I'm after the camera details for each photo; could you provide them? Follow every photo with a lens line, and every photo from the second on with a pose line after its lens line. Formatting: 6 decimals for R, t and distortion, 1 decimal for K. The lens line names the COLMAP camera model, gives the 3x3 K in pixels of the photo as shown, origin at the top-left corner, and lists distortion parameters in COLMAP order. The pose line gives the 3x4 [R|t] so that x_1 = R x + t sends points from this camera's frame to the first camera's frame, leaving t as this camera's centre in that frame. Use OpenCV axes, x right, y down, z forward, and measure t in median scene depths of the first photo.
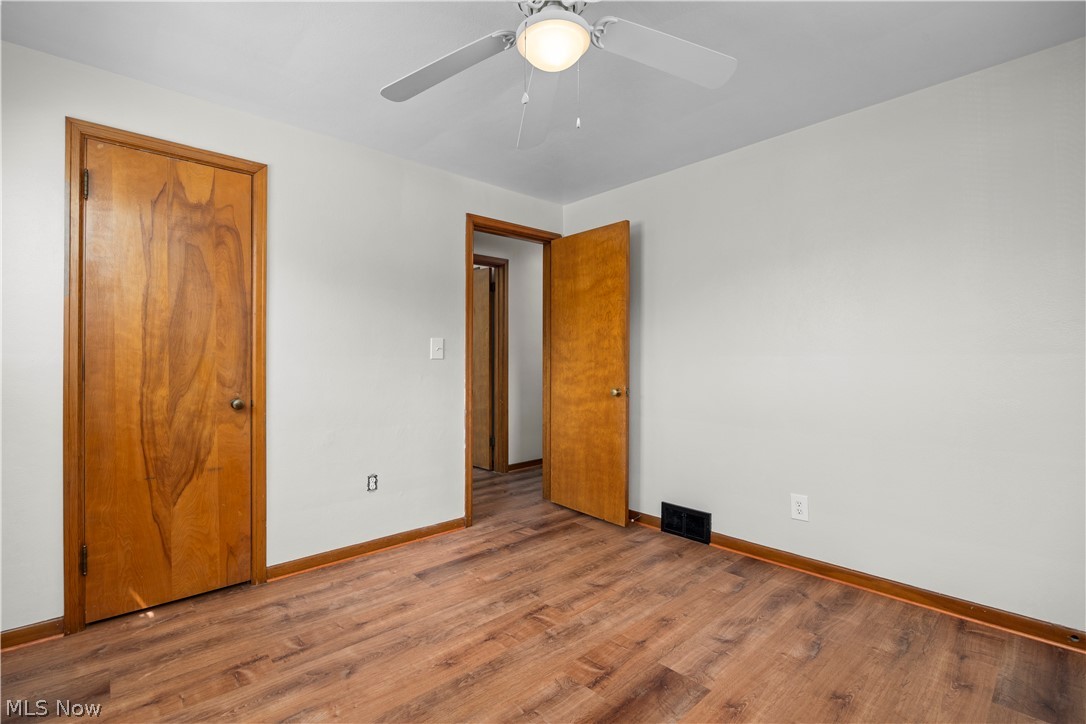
lens RADIAL K [[489.1, 0, 546.5], [0, 489.1, 362.1], [0, 0, 1]] dist [-0.017890, 0.002092]
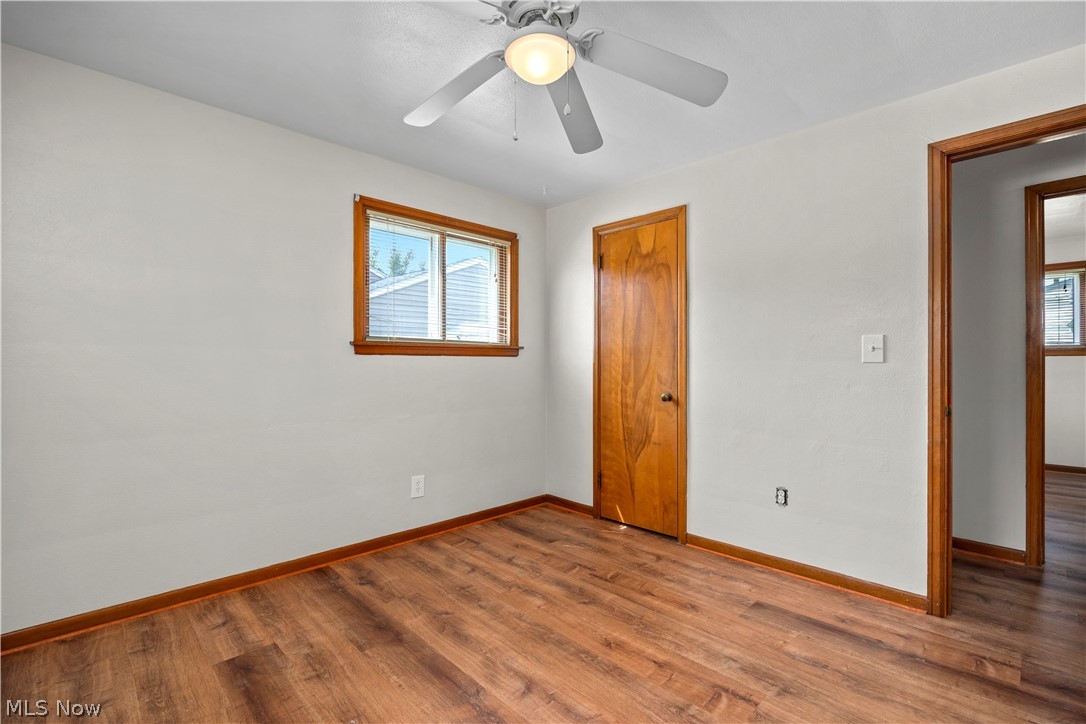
lens RADIAL K [[489.1, 0, 537.6], [0, 489.1, 363.4], [0, 0, 1]] dist [-0.017890, 0.002092]
pose [[0.022717, 0.000717, -0.999742, 0.699646], [-0.003496, 0.999994, 0.000638, -0.004718], [0.999736, 0.003481, 0.022720, 0.647193]]
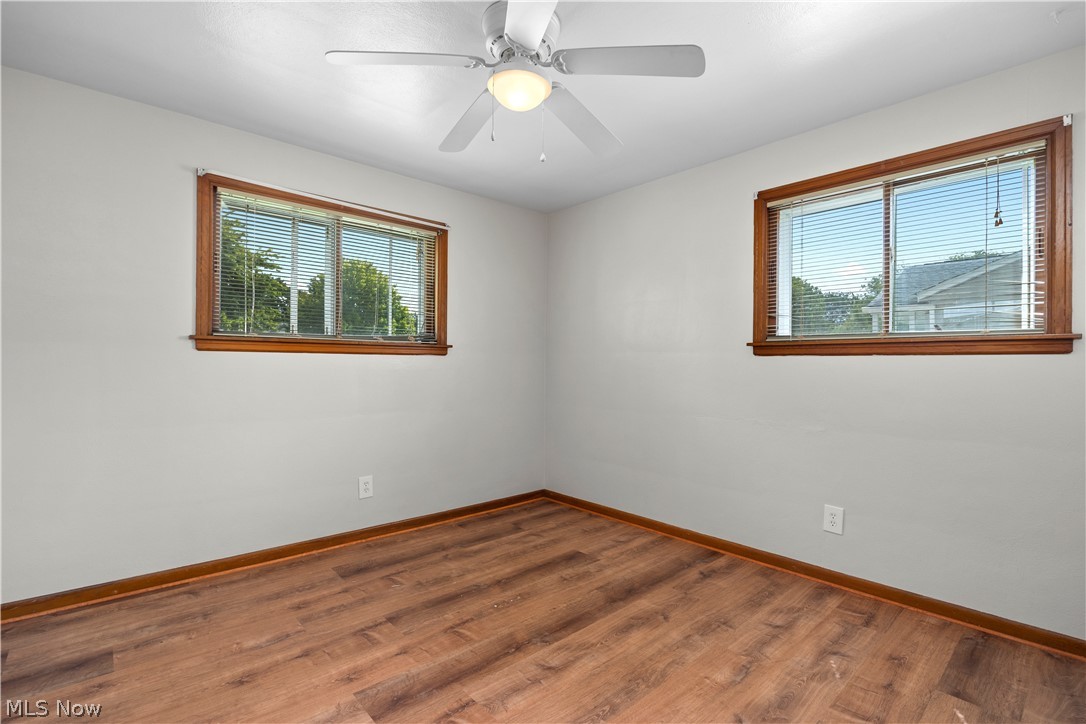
lens RADIAL K [[489.1, 0, 543.6], [0, 489.1, 365.1], [0, 0, 1]] dist [-0.017890, 0.002092]
pose [[-0.999959, -0.007374, 0.005301, -0.038244], [-0.007344, 0.999958, 0.005486, -0.004263], [-0.005341, 0.005446, -0.999971, 1.443302]]
